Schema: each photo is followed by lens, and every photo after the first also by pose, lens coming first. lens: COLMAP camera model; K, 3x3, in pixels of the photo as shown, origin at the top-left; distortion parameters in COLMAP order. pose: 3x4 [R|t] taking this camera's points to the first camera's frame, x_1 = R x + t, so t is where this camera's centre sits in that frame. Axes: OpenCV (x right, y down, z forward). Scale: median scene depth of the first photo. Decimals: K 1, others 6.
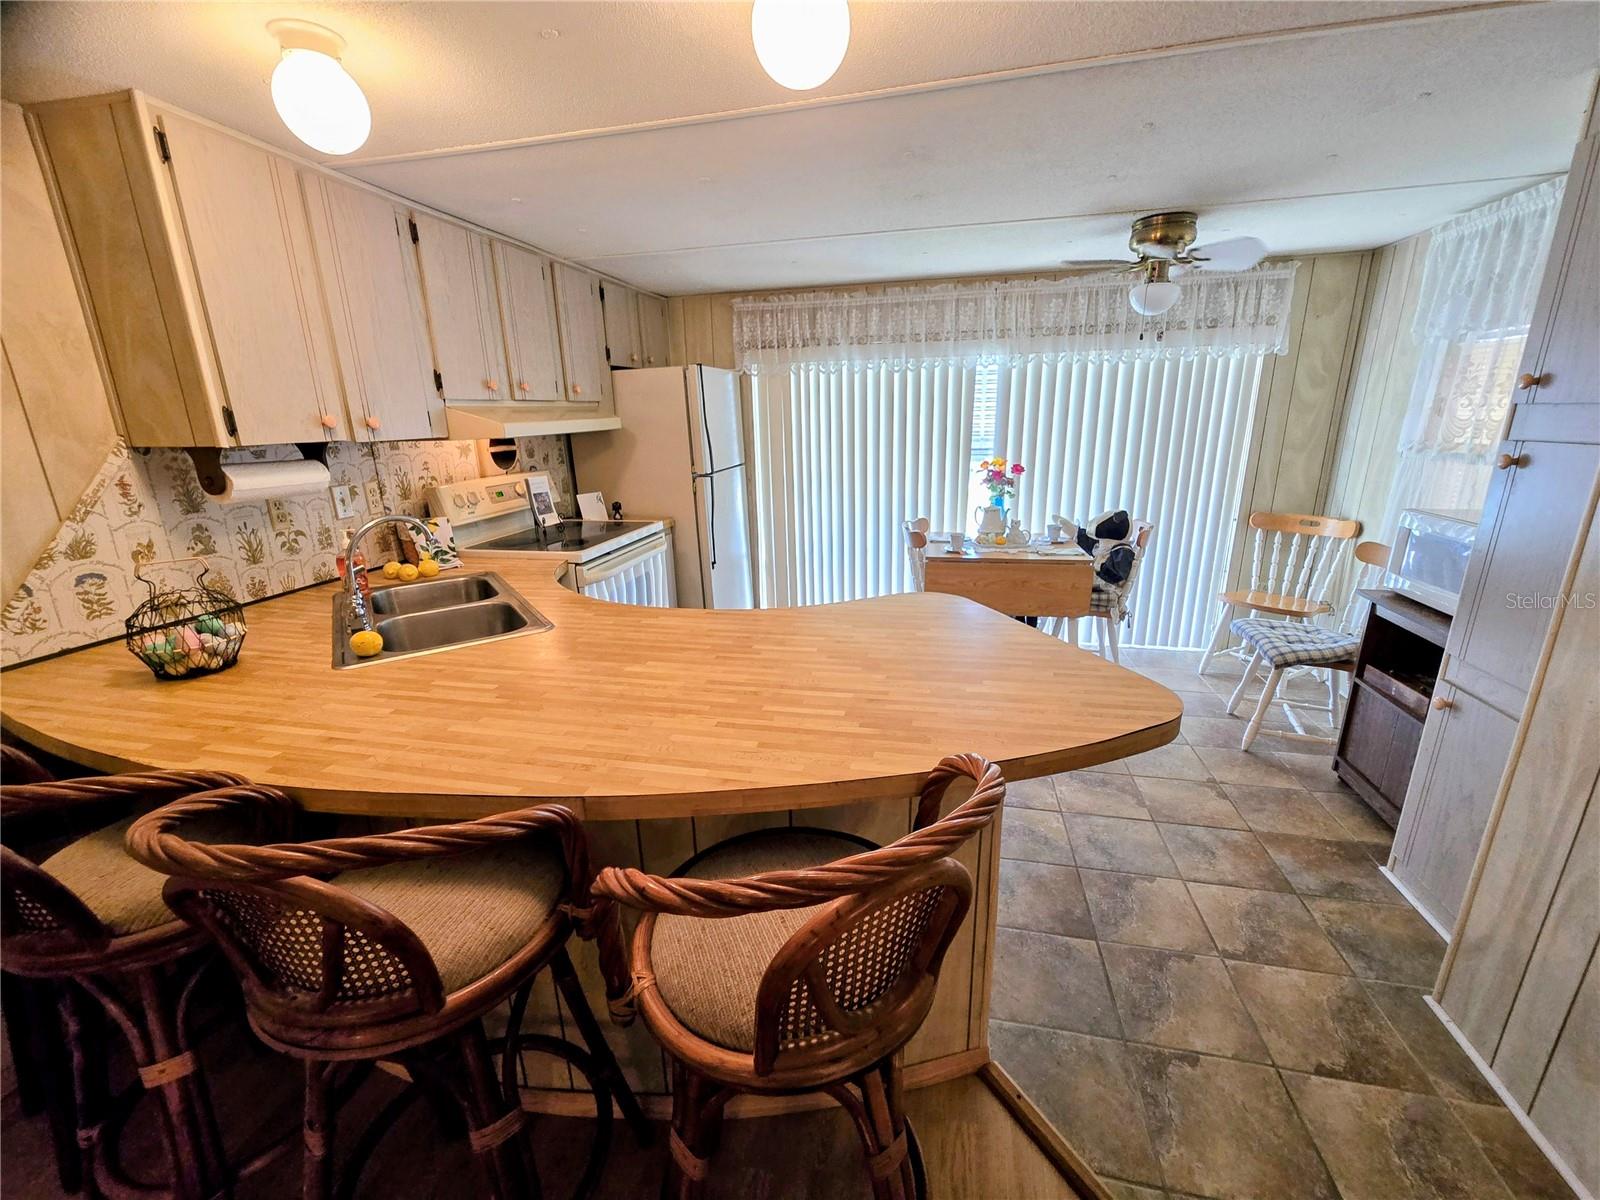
lens RADIAL K [[654.7, 0, 796.3], [0, 654.7, 603.1], [0, 0, 1]] dist [-0.001992, -0.000131]
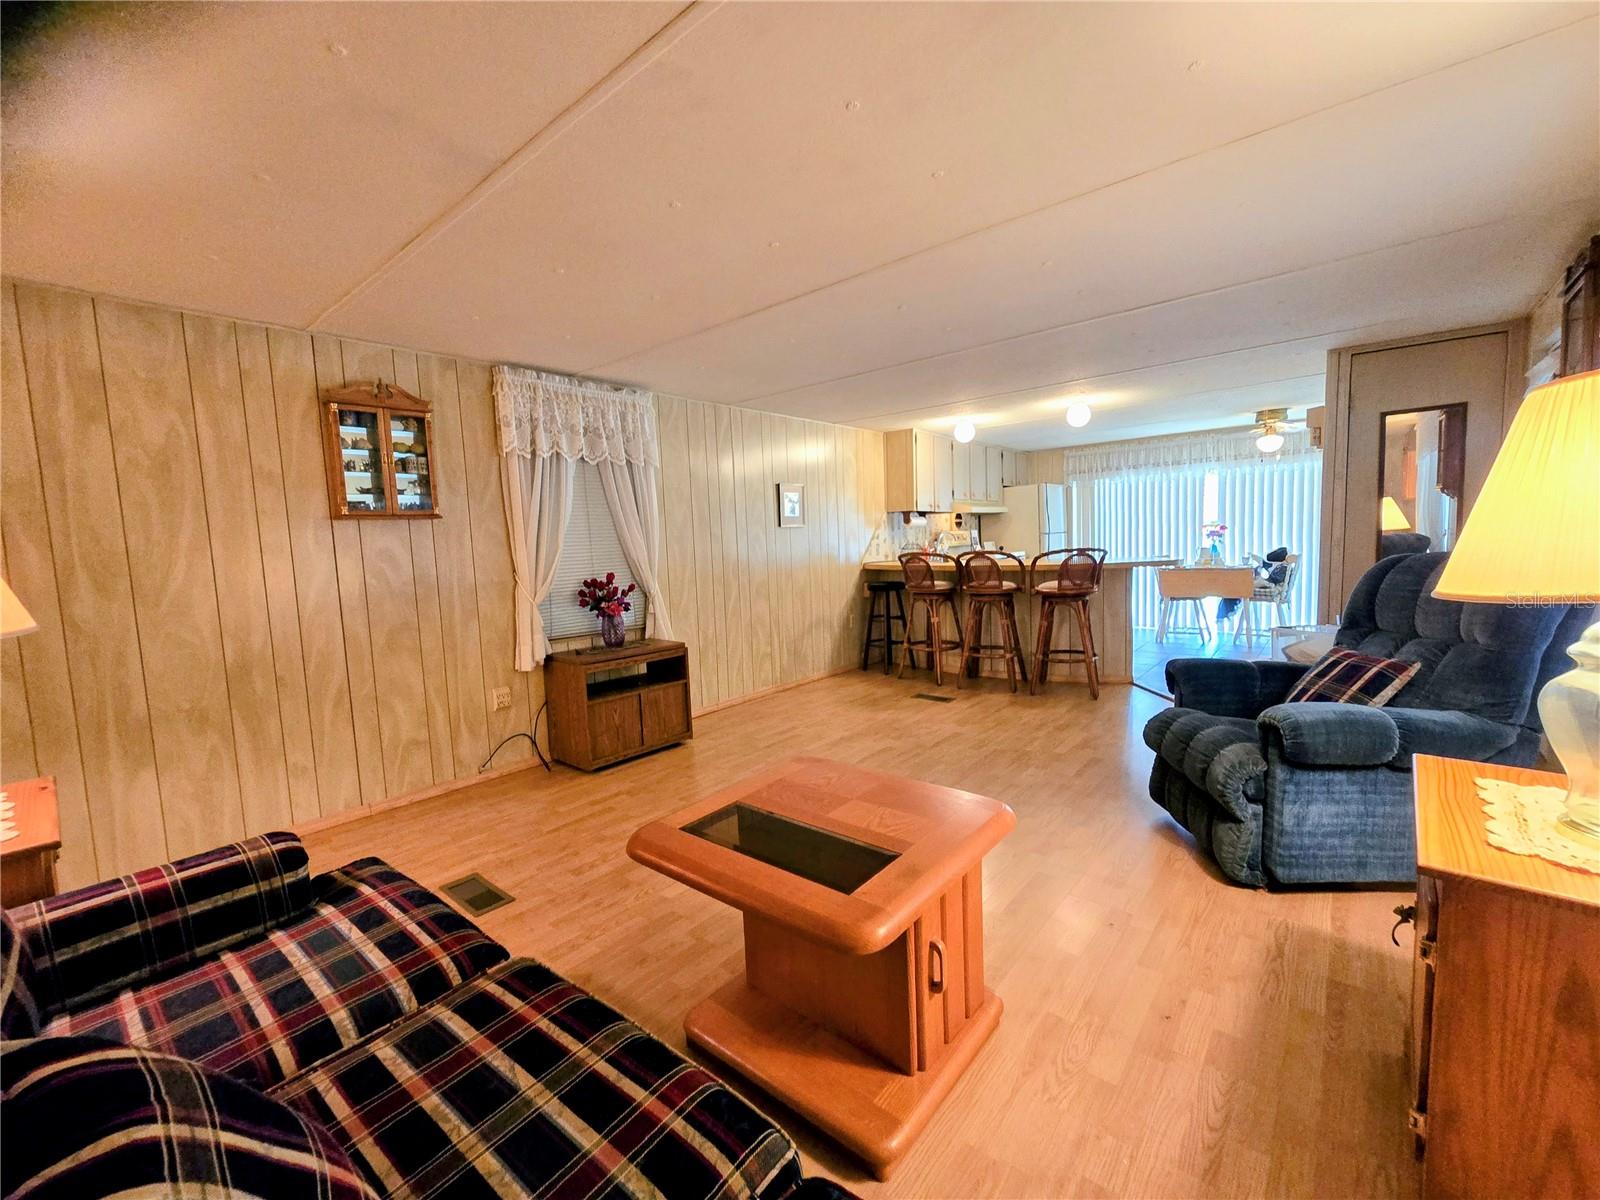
lens RADIAL K [[654.7, 0, 796.3], [0, 654.7, 603.1], [0, 0, 1]] dist [-0.001992, -0.000131]
pose [[0.889131, 0.031972, -0.456534, 0.121863], [-0.111013, 0.982831, -0.147374, 0.448422], [0.443984, 0.181716, 0.877415, -1.226442]]
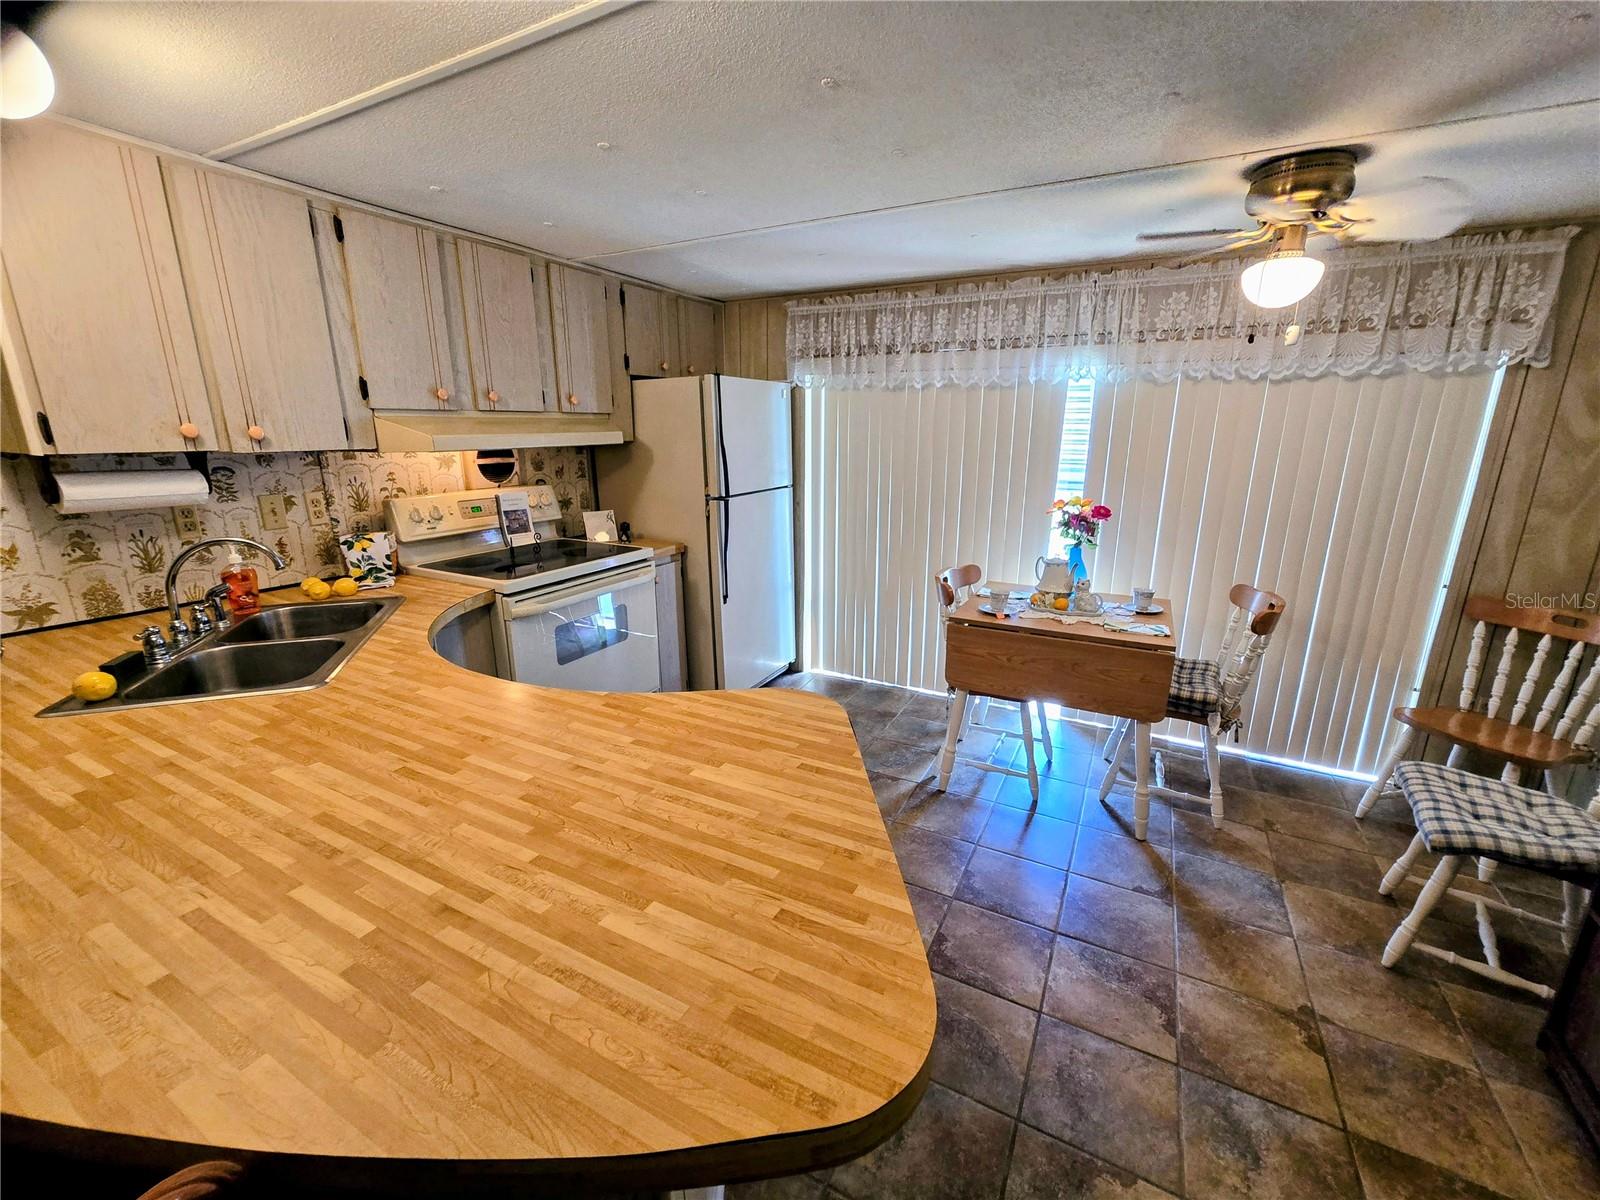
lens RADIAL K [[660.8, 0, 798.3], [0, 660.8, 600.9], [0, 0, 1]] dist [-0.000217, 0.000429]
pose [[0.964147, 0.093308, -0.248425, 0.213703], [-0.098654, 0.995080, -0.009127, -0.063801], [0.246351, 0.033308, 0.968608, 0.175334]]
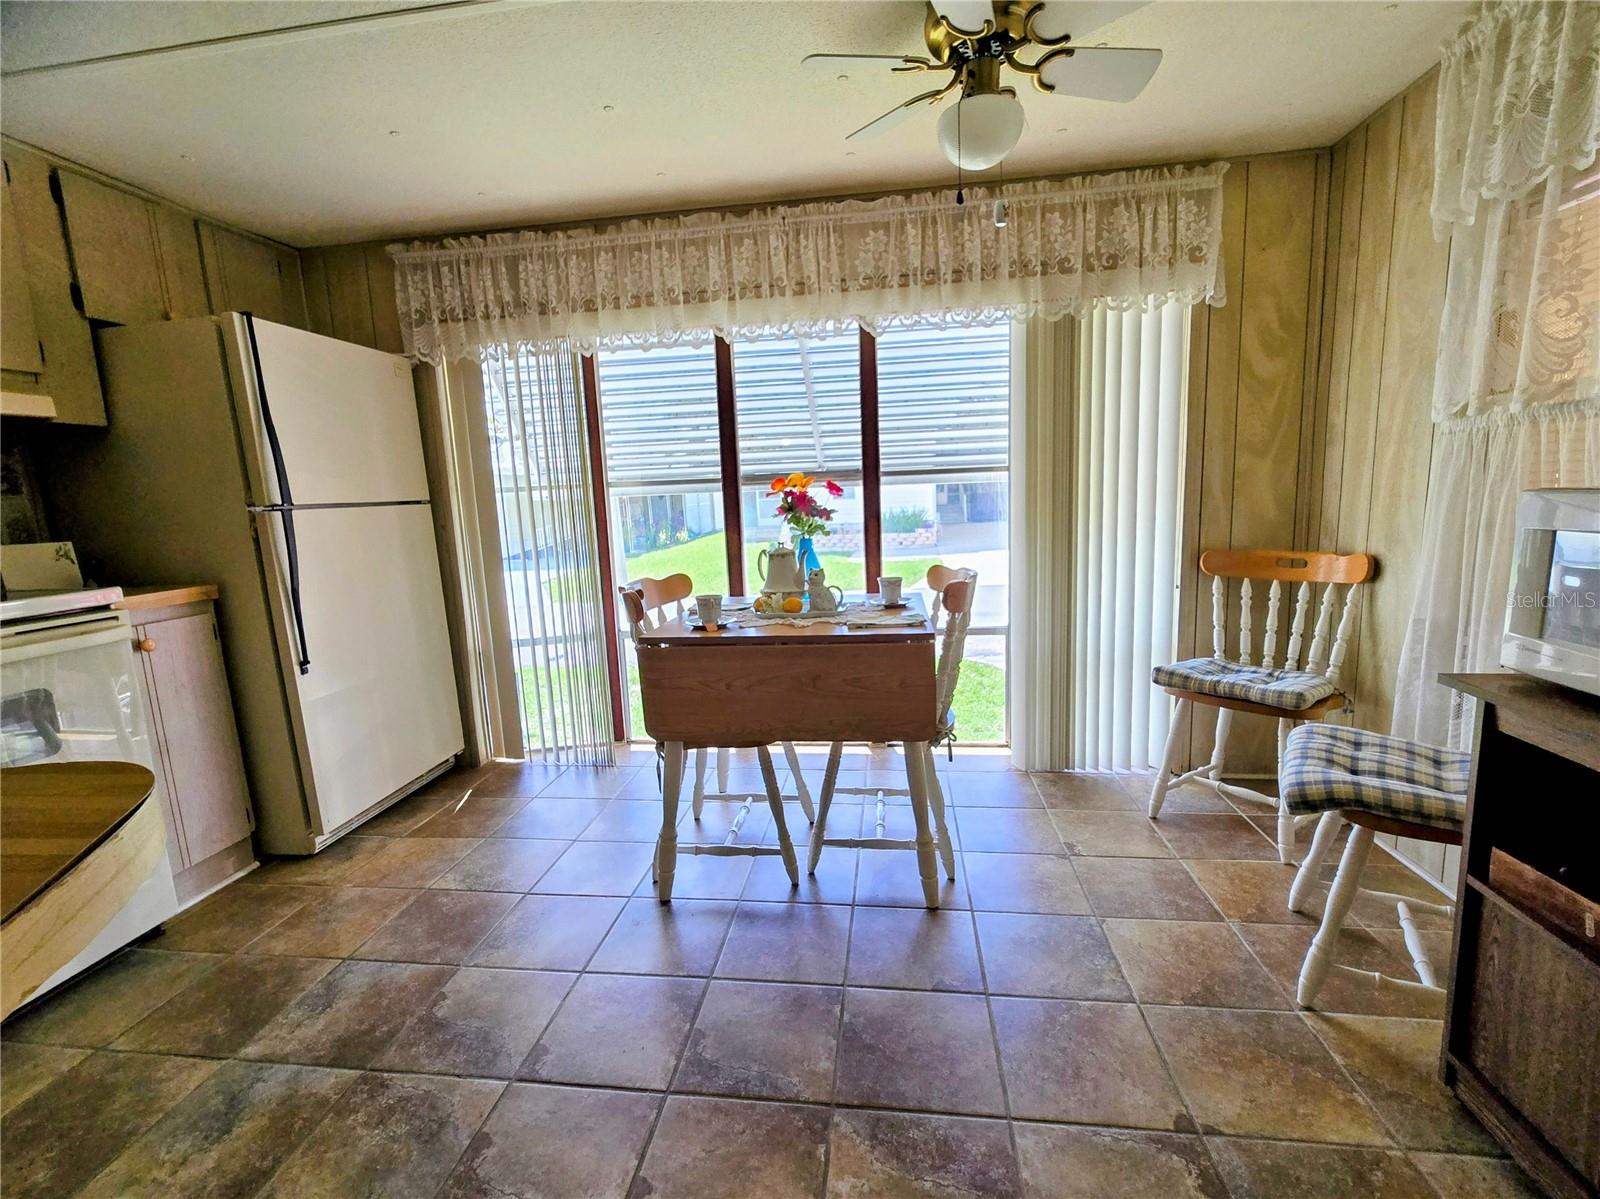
lens RADIAL K [[706.3, 0, 800.0], [0, 706.3, 599.5], [0, 0, 1]] dist [0.001724, 0.000209]
pose [[0.995893, -0.030830, 0.085126, 0.275472], [0.041941, 0.990362, -0.131999, -0.019388], [-0.080236, 0.135028, 0.987588, 0.399843]]
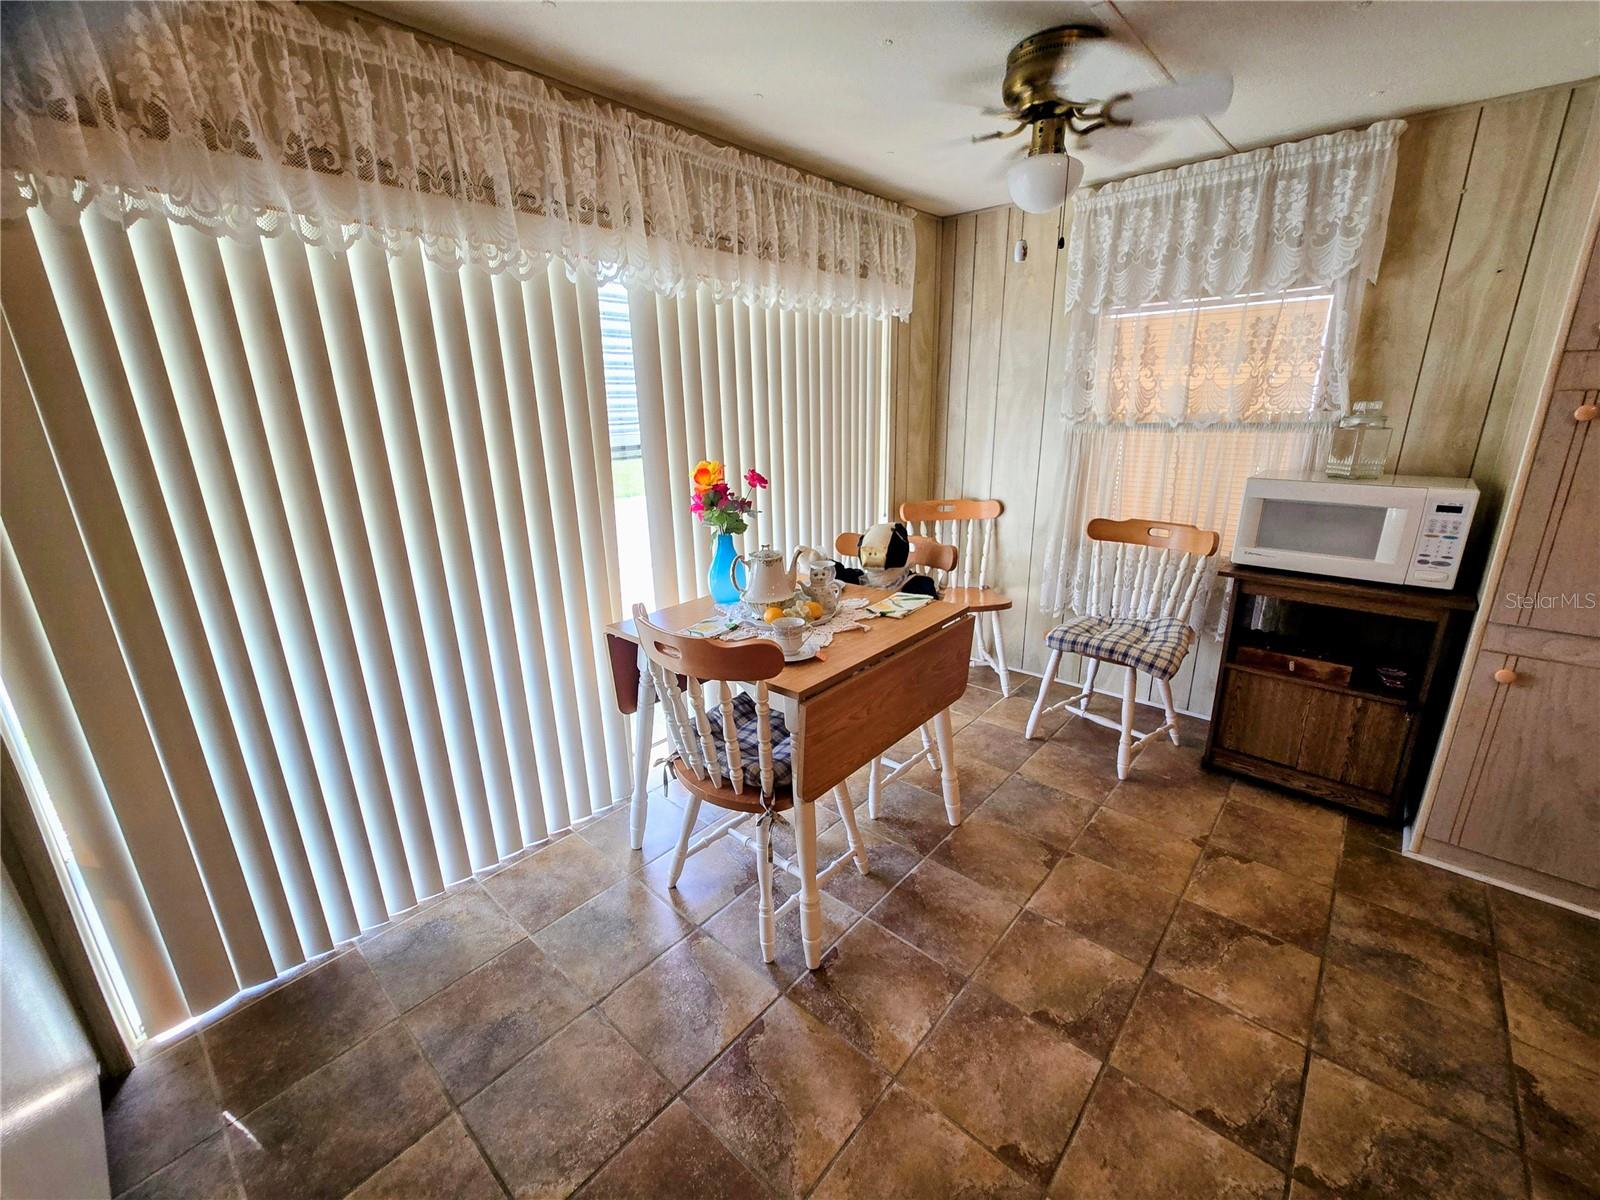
lens RADIAL K [[660.8, 0, 798.3], [0, 660.8, 600.9], [0, 0, 1]] dist [-0.000217, 0.000429]
pose [[0.485026, -0.243377, 0.839951, -0.154472], [0.251419, 0.958750, 0.132619, -0.185325], [-0.837579, 0.146856, 0.526208, 0.745301]]
